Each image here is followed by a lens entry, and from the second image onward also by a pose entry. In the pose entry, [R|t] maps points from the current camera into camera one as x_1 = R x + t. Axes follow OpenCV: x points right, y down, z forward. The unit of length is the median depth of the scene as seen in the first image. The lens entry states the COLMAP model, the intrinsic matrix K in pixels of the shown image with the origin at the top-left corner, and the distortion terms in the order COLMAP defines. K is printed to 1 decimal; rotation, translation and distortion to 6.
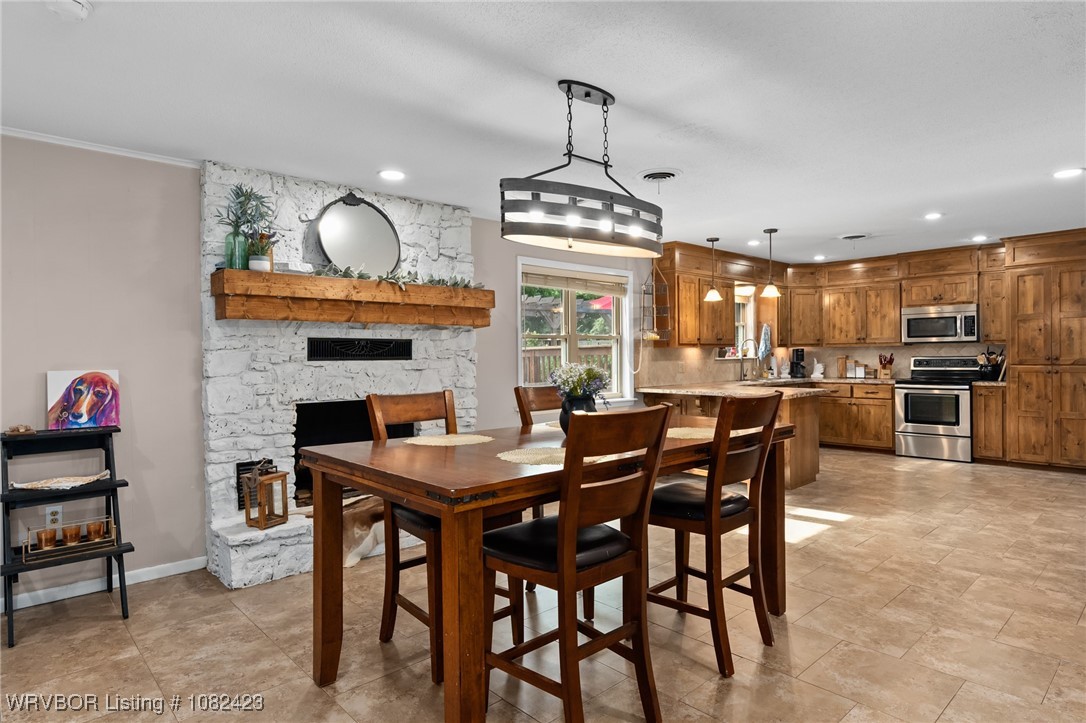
lens RADIAL K [[609.8, 0, 545.4], [0, 609.8, 360.6], [0, 0, 1]] dist [-0.001859, 0.000595]
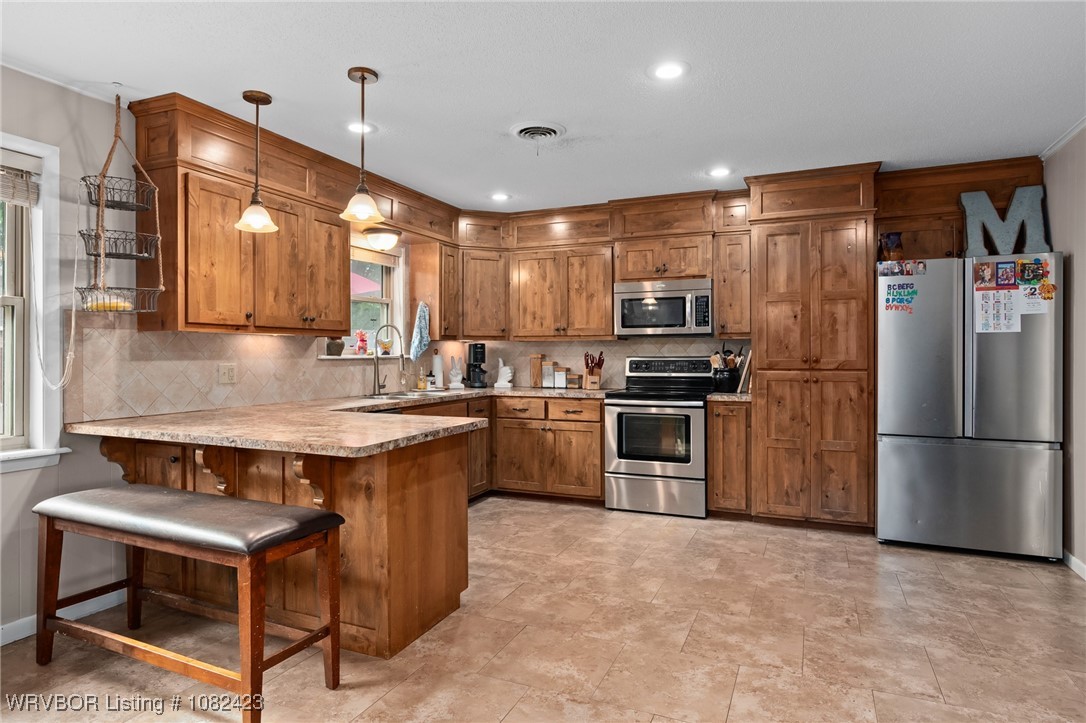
lens RADIAL K [[621.5, 0, 541.7], [0, 621.5, 355.4], [0, 0, 1]] dist [-0.001977, -0.000066]
pose [[0.916554, 0.009412, 0.399801, 0.251758], [-0.005312, 0.999921, -0.011363, 0.000503], [-0.399876, 0.008291, 0.916532, 0.427965]]
